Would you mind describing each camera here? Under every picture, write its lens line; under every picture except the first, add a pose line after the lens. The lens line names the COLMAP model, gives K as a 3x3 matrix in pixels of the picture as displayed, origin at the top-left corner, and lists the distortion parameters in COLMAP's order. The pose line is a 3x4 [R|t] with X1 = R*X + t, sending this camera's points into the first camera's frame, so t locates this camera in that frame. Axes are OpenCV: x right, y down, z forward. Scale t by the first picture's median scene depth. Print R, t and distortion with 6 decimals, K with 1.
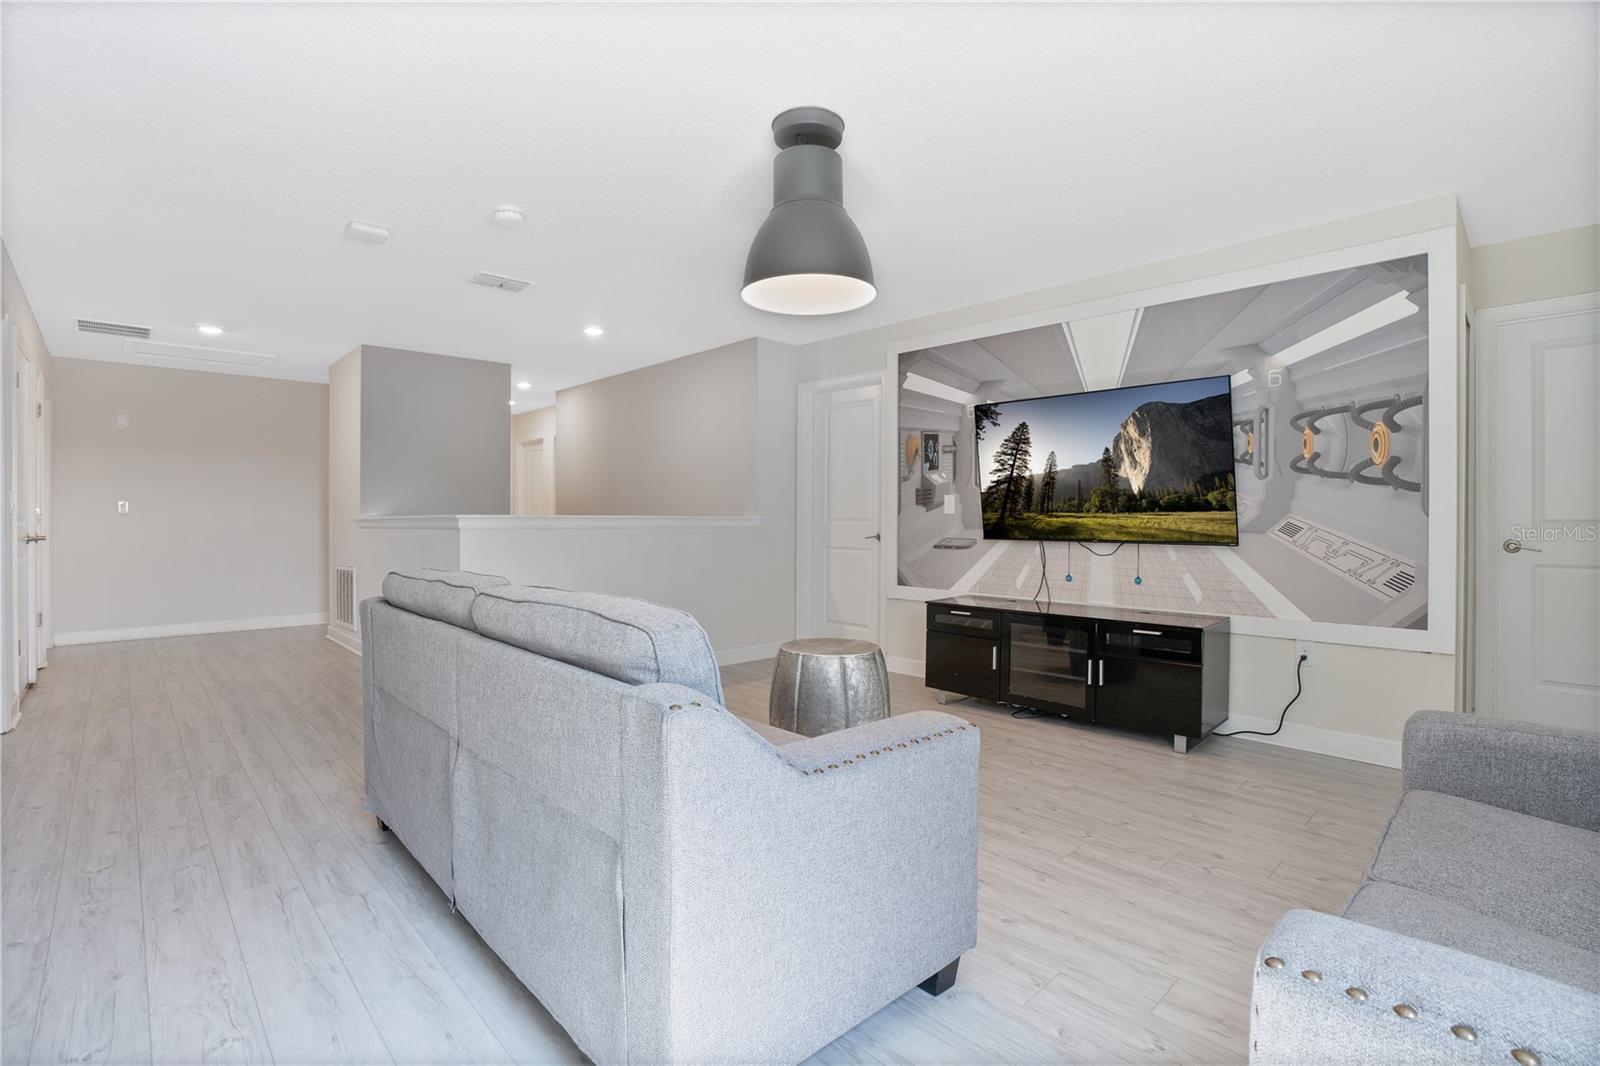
lens RADIAL K [[748.8, 0, 792.7], [0, 748.8, 521.0], [0, 0, 1]] dist [-0.050497, 0.014496]
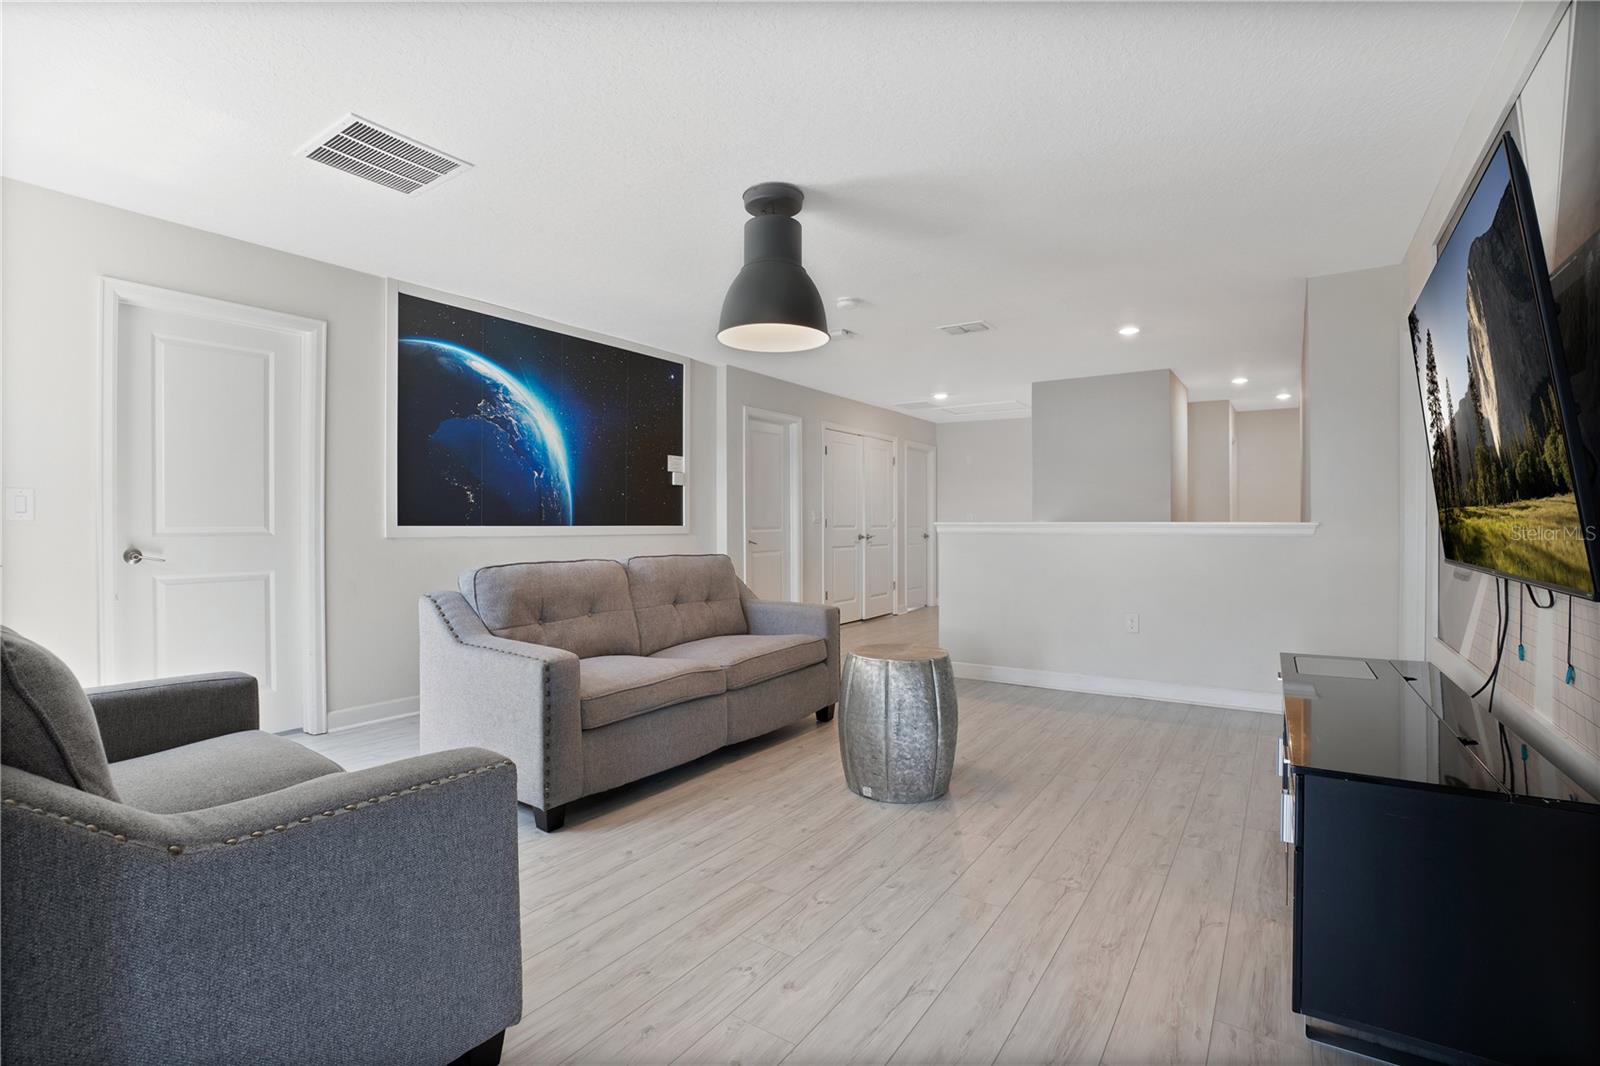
lens RADIAL K [[748.8, 0, 792.6], [0, 748.8, 529.9], [0, 0, 1]] dist [-0.050497, 0.014496]
pose [[0.198639, 0.002177, -0.980070, 0.758822], [-0.002401, 0.999996, 0.001735, 0.005526], [0.980070, 0.002008, 0.198643, 0.505969]]
